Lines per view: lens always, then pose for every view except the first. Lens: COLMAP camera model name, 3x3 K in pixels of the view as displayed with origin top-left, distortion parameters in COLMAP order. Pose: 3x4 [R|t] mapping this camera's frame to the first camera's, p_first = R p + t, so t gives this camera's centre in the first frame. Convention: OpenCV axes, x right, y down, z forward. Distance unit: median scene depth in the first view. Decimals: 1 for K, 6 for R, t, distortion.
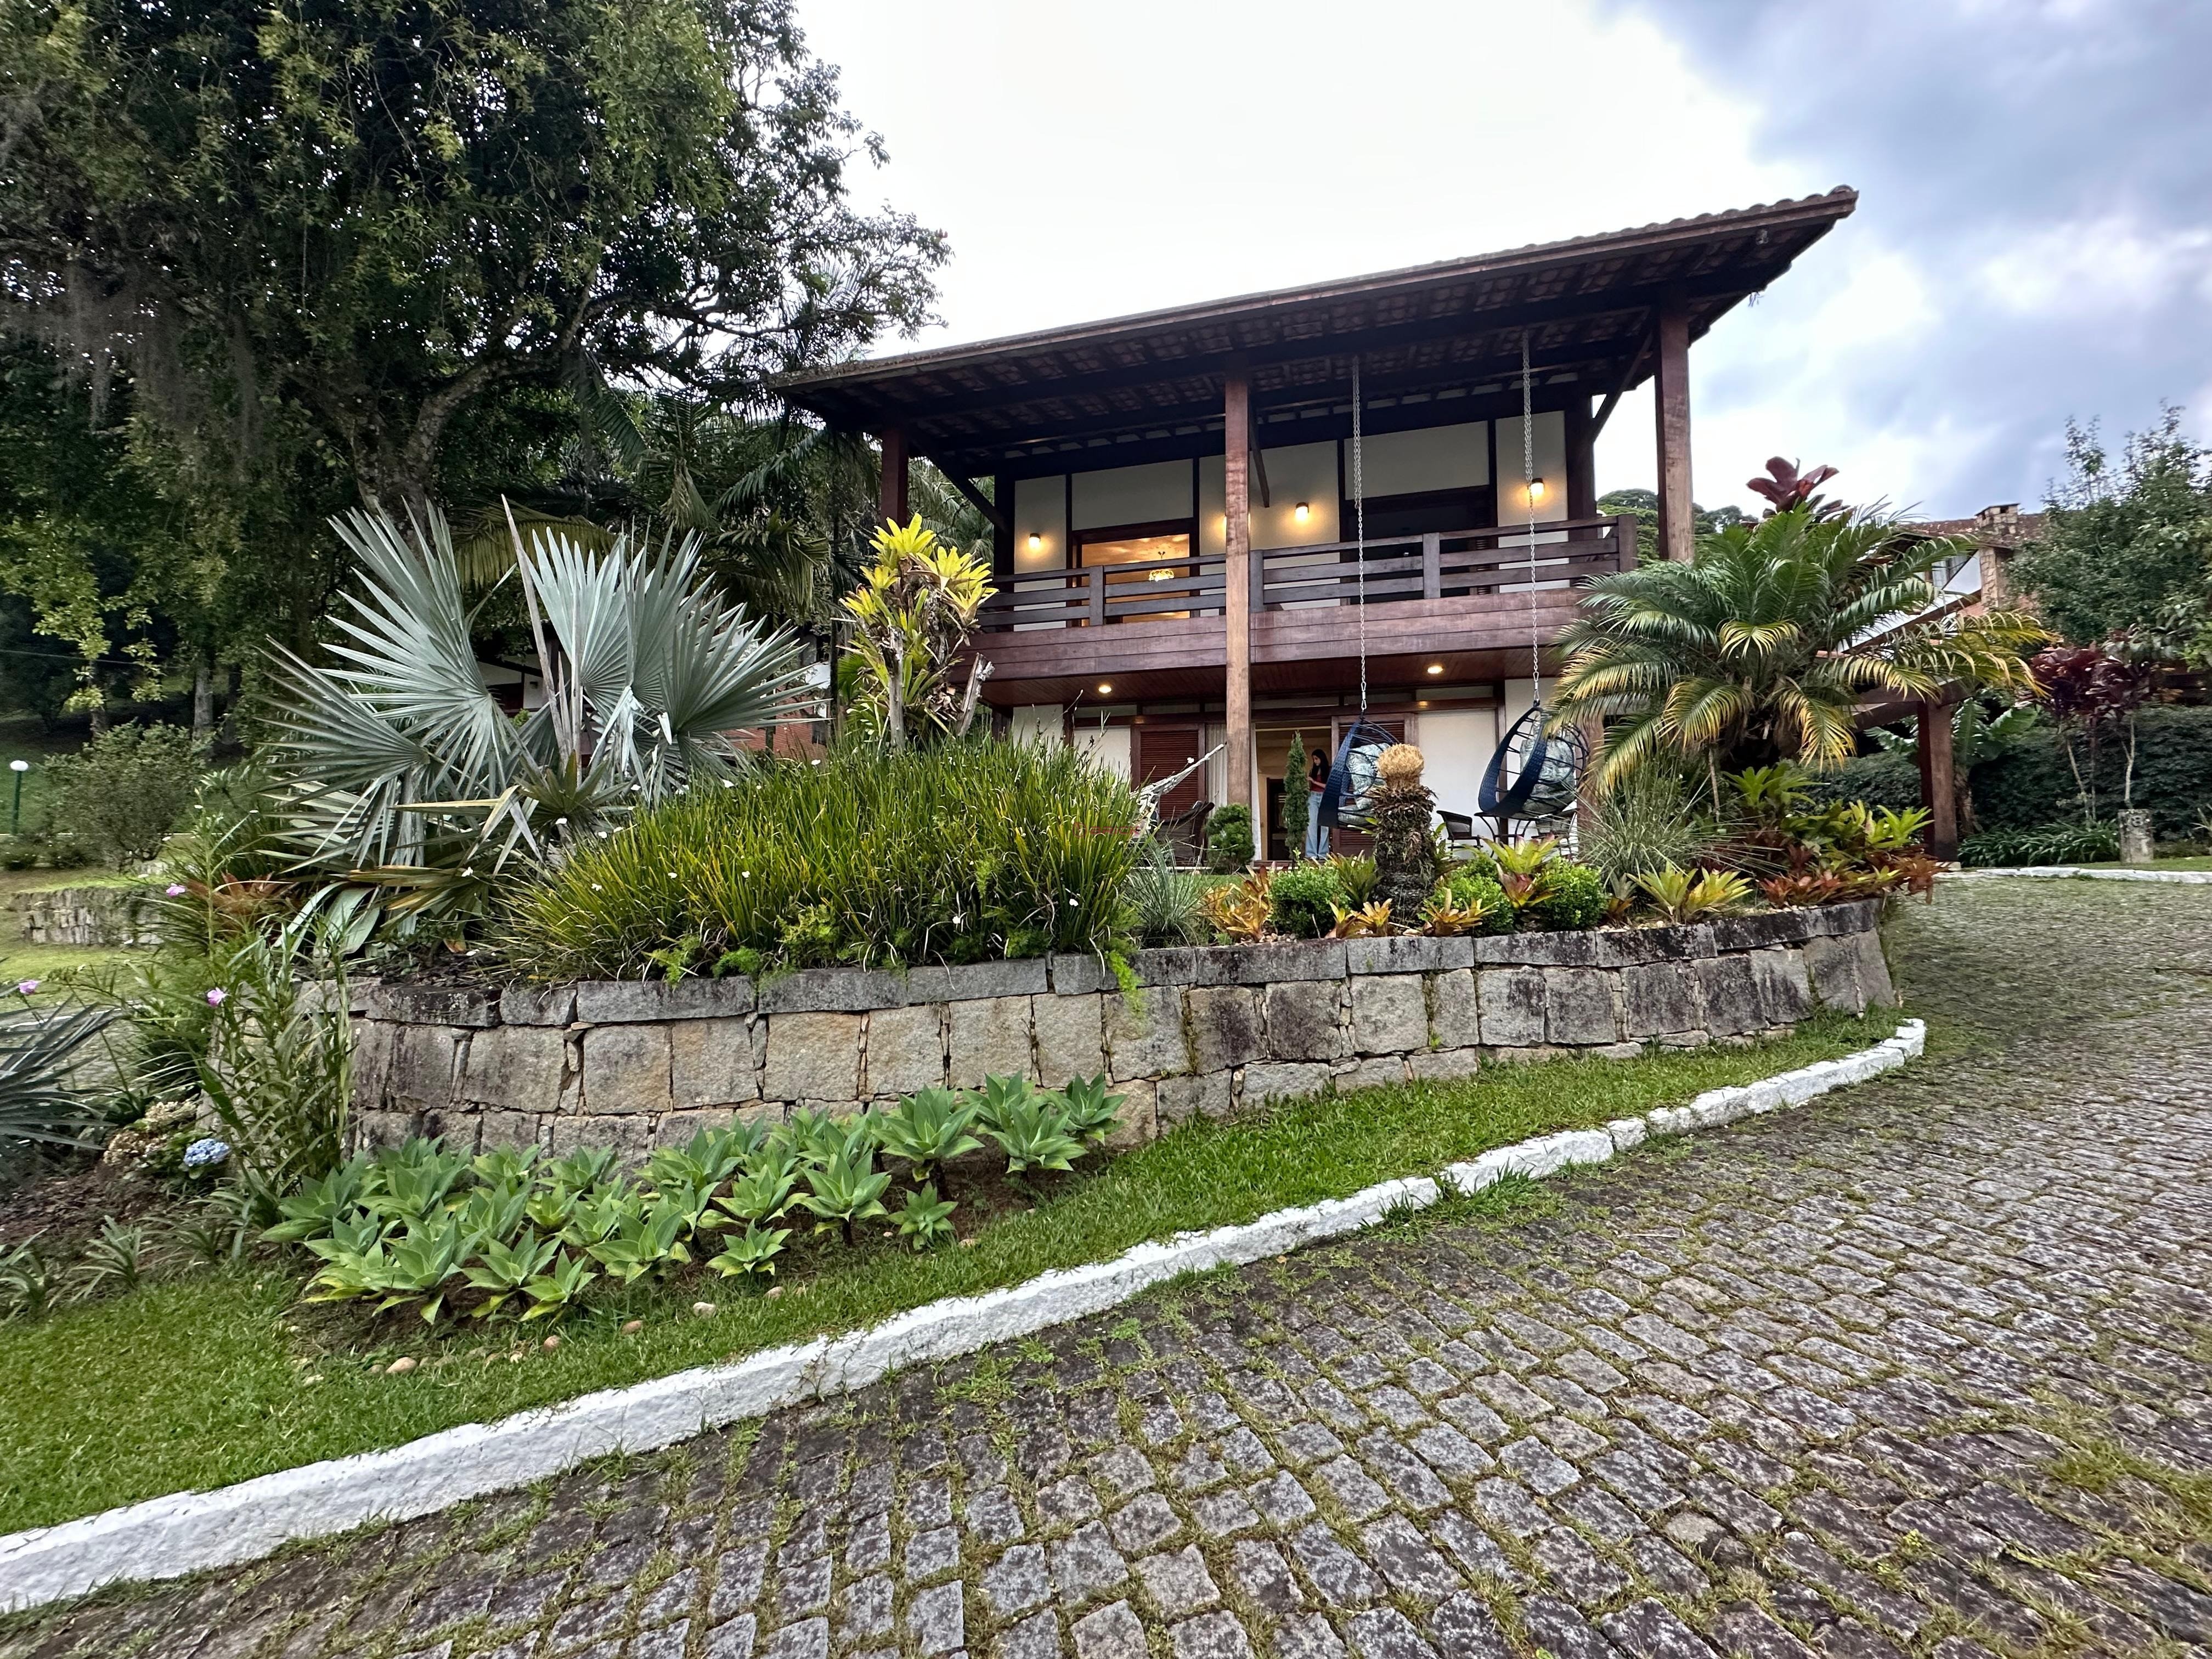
lens RADIAL K [[880.7, 0, 1107.2], [0, 880.7, 826.4], [0, 0, 1]] dist [-0.002252, -0.000404]
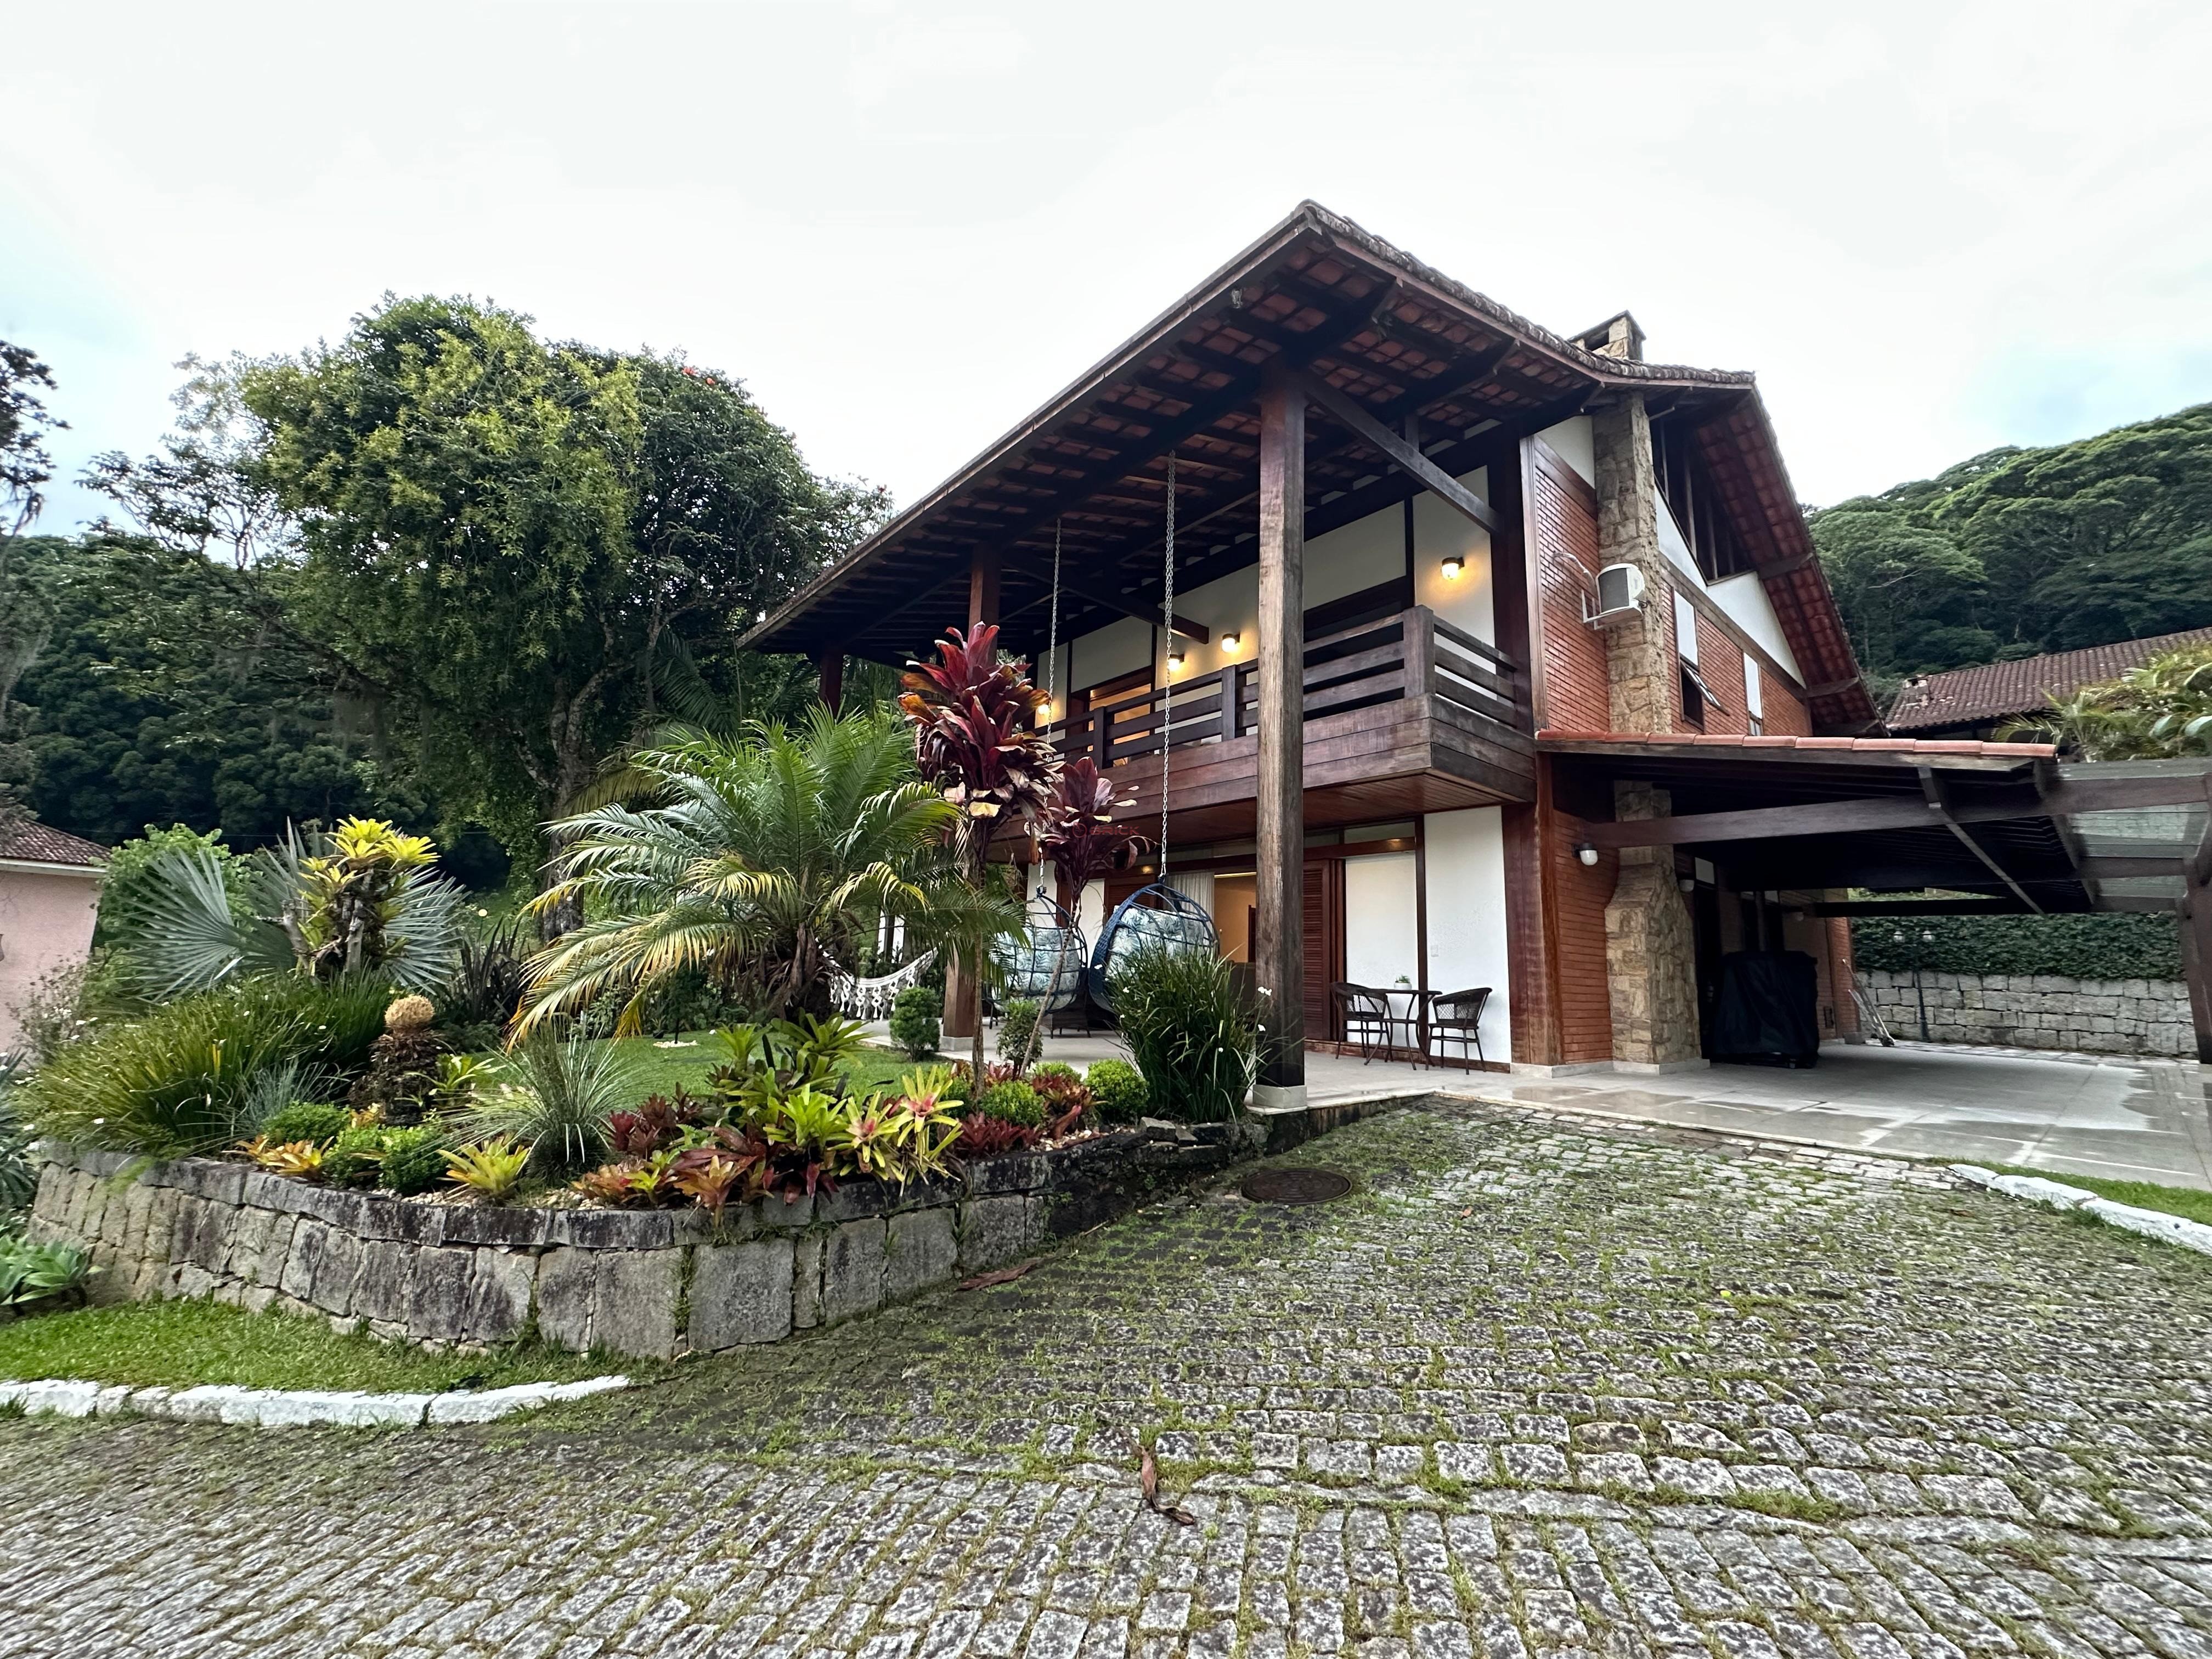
lens RADIAL K [[880.7, 0, 1107.2], [0, 880.7, 826.4], [0, 0, 1]] dist [-0.002252, -0.000404]
pose [[0.831290, -0.069520, -0.551475, 1.250698], [0.008498, 0.993621, -0.112449, -0.133542], [0.555774, 0.088791, 0.826578, 0.378721]]
